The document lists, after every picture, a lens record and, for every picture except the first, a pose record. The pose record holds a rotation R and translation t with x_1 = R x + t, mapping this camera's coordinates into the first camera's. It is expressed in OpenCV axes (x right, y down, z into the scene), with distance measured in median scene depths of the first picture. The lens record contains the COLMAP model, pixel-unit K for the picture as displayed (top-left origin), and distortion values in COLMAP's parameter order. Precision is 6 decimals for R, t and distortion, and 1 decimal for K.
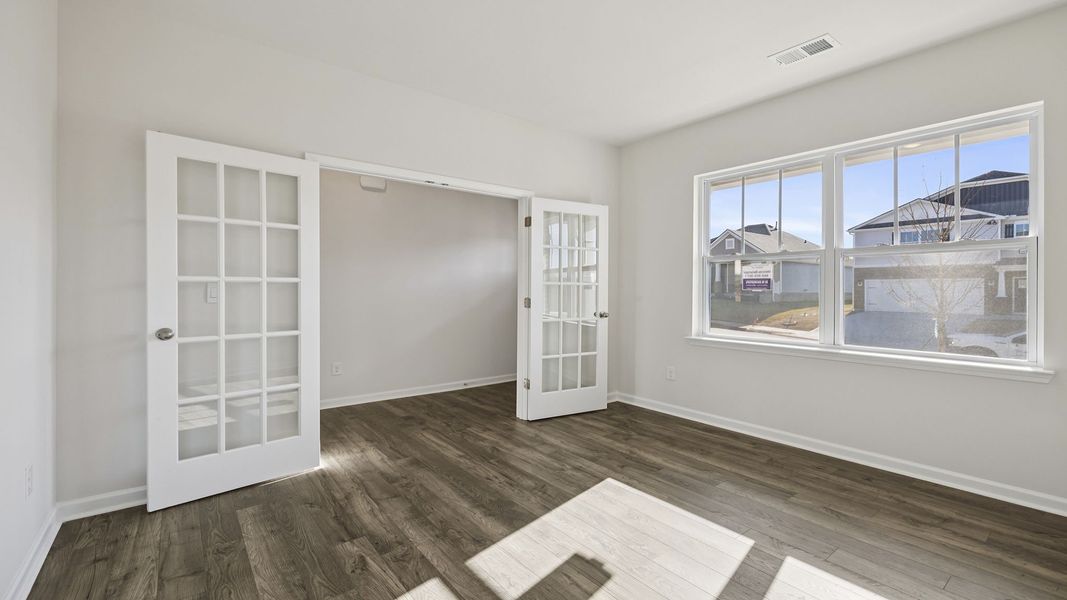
lens RADIAL K [[452.6, 0, 527.2], [0, 452.6, 290.7], [0, 0, 1]] dist [0.000962, 0.000190]
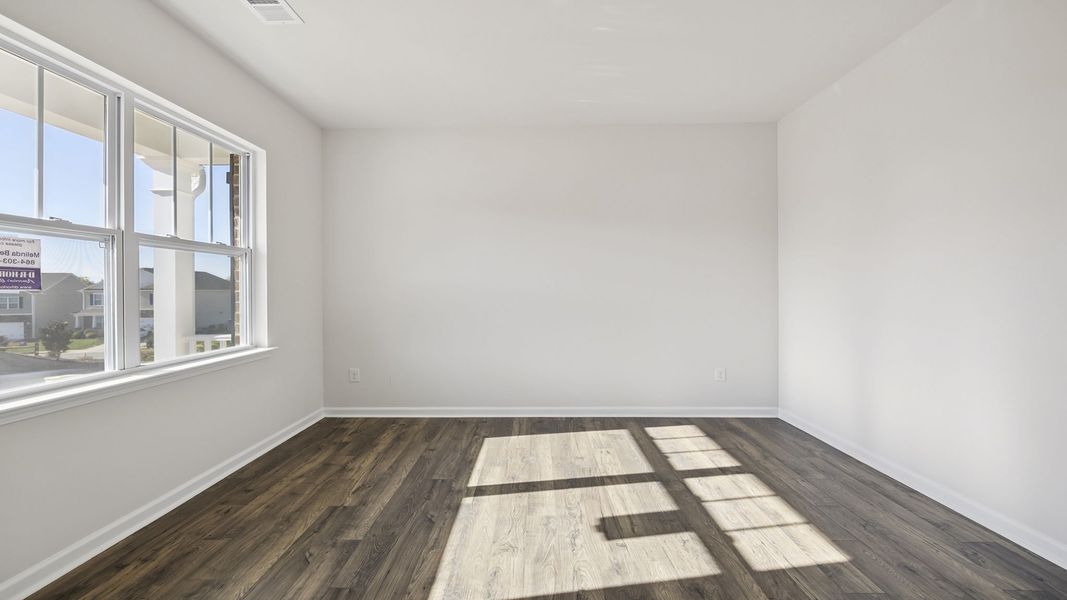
lens RADIAL K [[452.6, 0, 527.2], [0, 452.6, 290.7], [0, 0, 1]] dist [0.000962, 0.000190]
pose [[-0.774882, 0.001797, 0.632104, -0.359544], [0.008120, 0.999942, 0.007113, -0.000828], [-0.632054, 0.010644, -0.774851, 1.686802]]
